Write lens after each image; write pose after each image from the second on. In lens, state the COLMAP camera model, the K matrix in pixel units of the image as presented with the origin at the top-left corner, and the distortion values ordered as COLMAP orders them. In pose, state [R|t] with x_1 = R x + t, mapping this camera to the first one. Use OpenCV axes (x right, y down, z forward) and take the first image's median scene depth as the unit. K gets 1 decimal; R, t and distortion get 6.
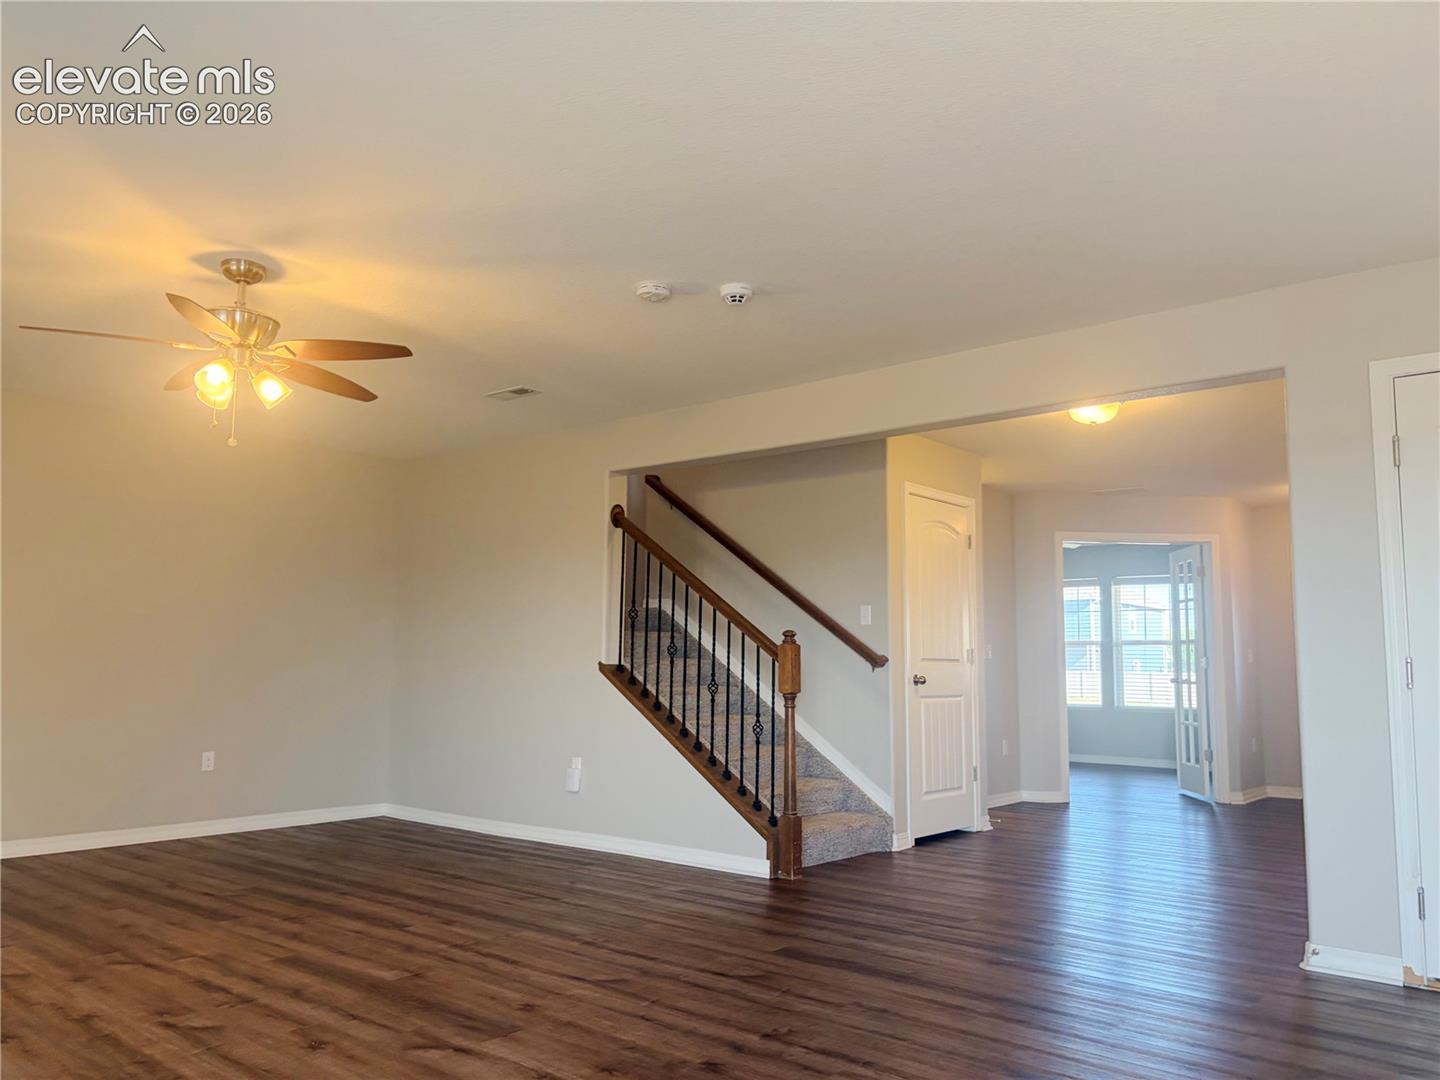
lens RADIAL K [[1088.7, 0, 720.0], [0, 1088.7, 540.0], [0, 0, 1]] dist [0.112870, -0.114790]
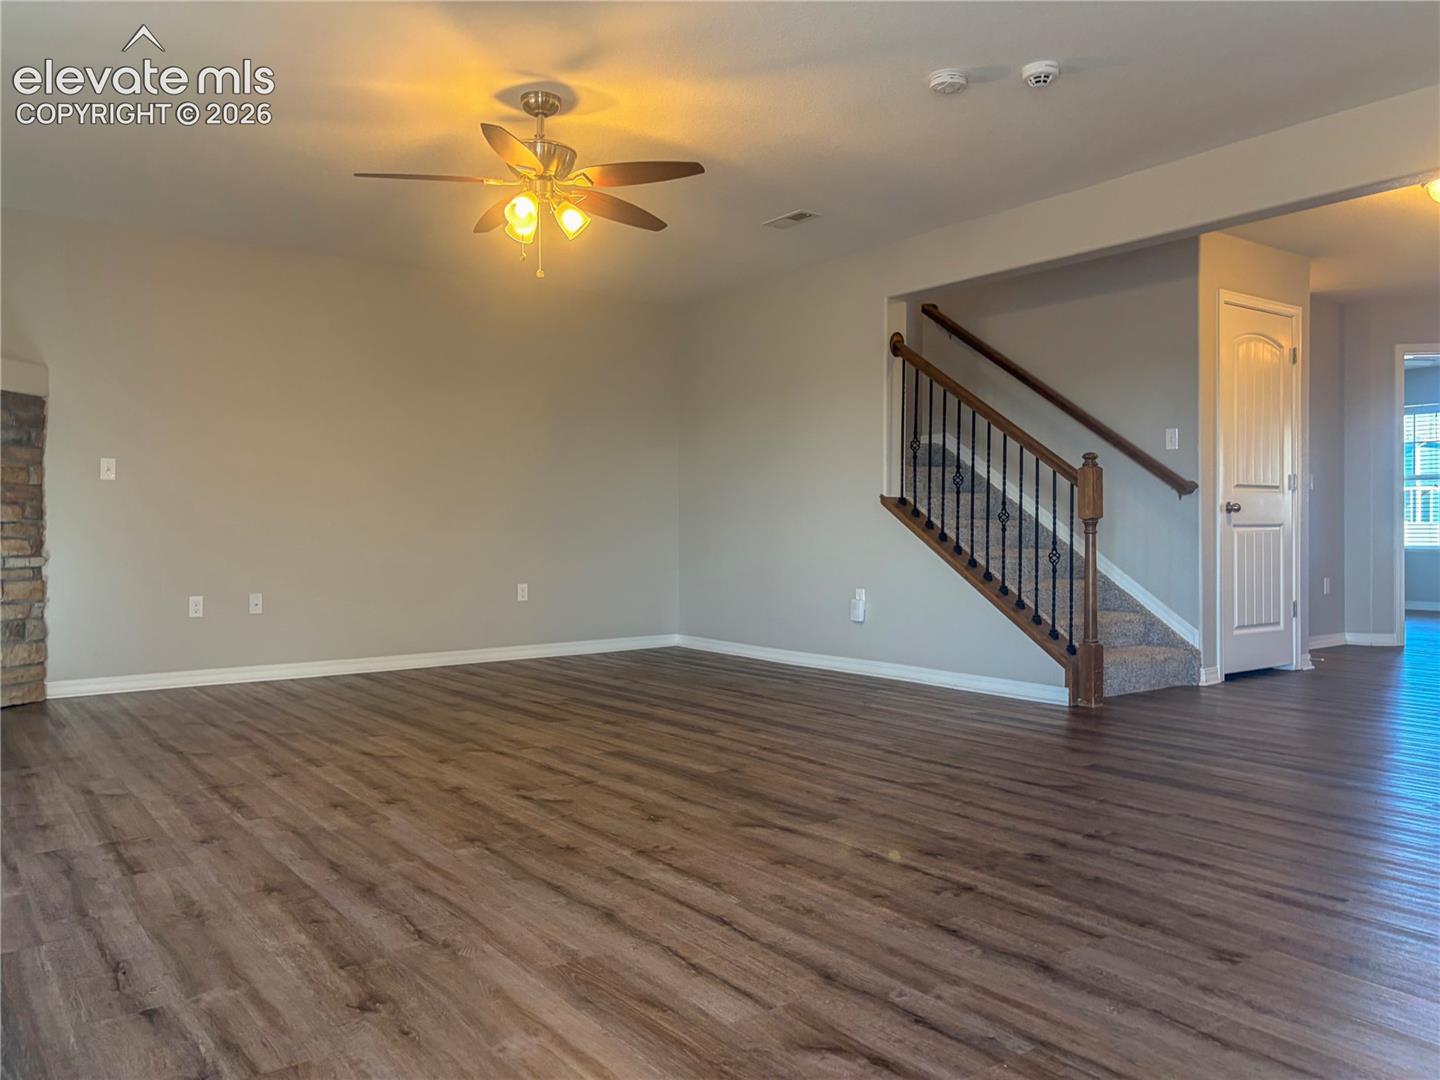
lens RADIAL K [[1096.0, 0, 720.0], [0, 1096.0, 540.0], [0, 0, 1]] dist [0.000761, 0.073472]
pose [[0.974384, -0.007023, -0.224779, -0.039815], [0.034036, 0.992604, 0.116529, 0.041705], [0.222298, -0.121194, 0.967417, 0.007226]]
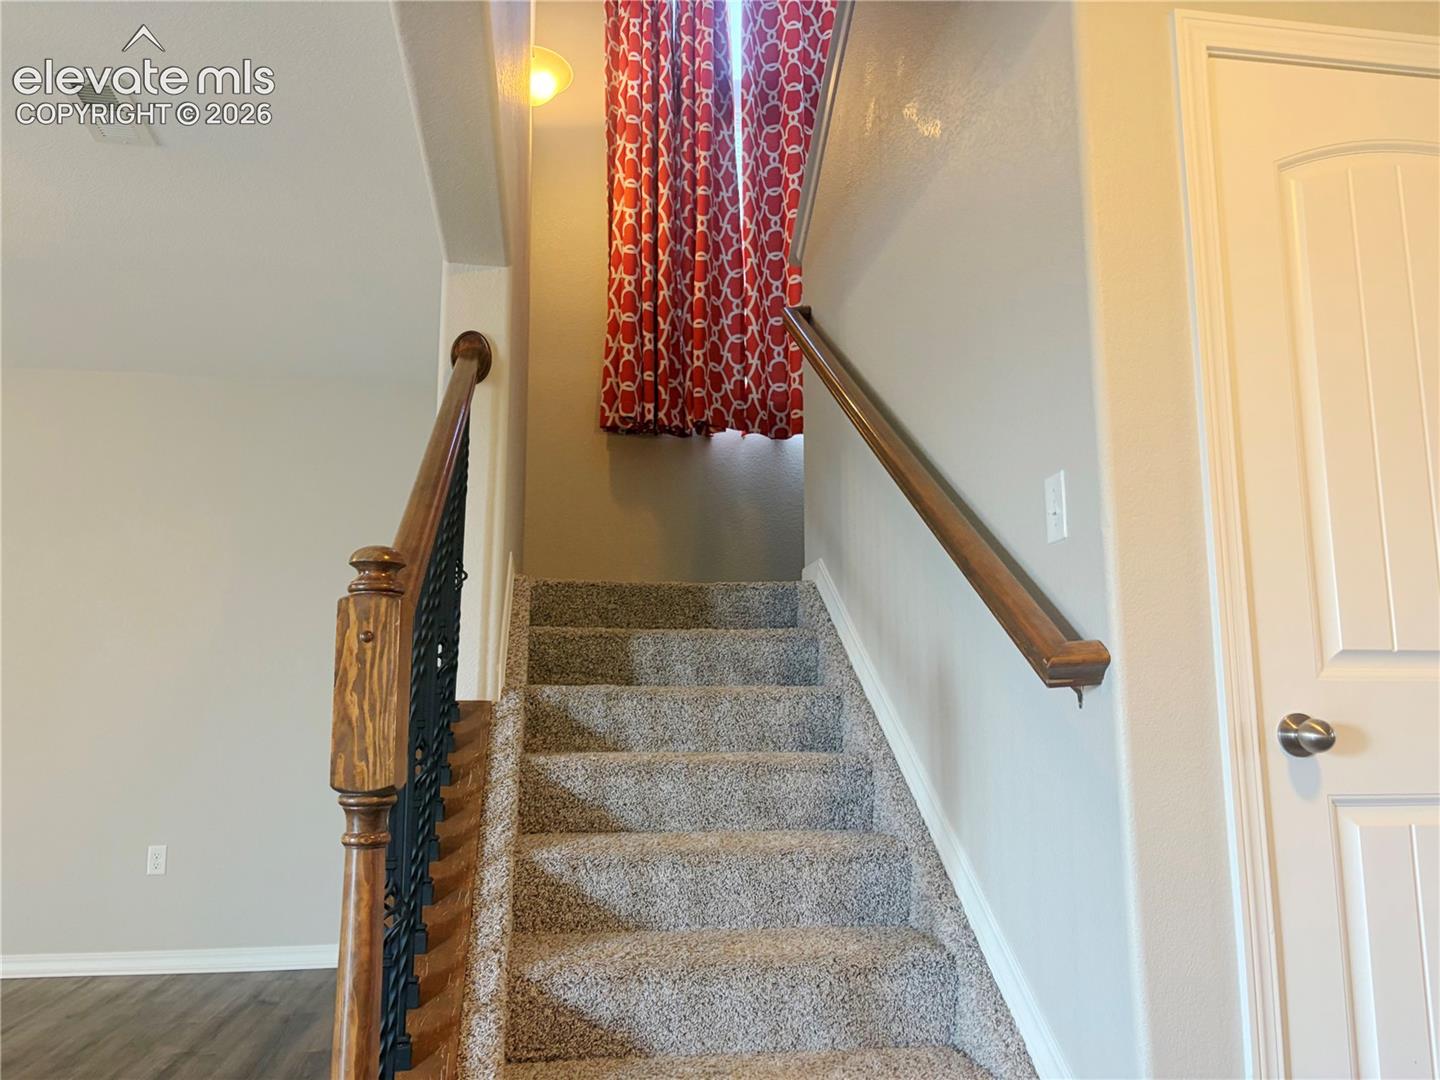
lens RADIAL K [[1096.0, 0, 720.0], [0, 1096.0, 540.0], [0, 0, 1]] dist [0.000761, 0.073472]
pose [[0.763107, -0.115957, -0.635784, 0.320063], [0.078631, 0.993122, -0.086752, 0.123367], [0.641471, 0.016209, 0.766976, 0.937043]]
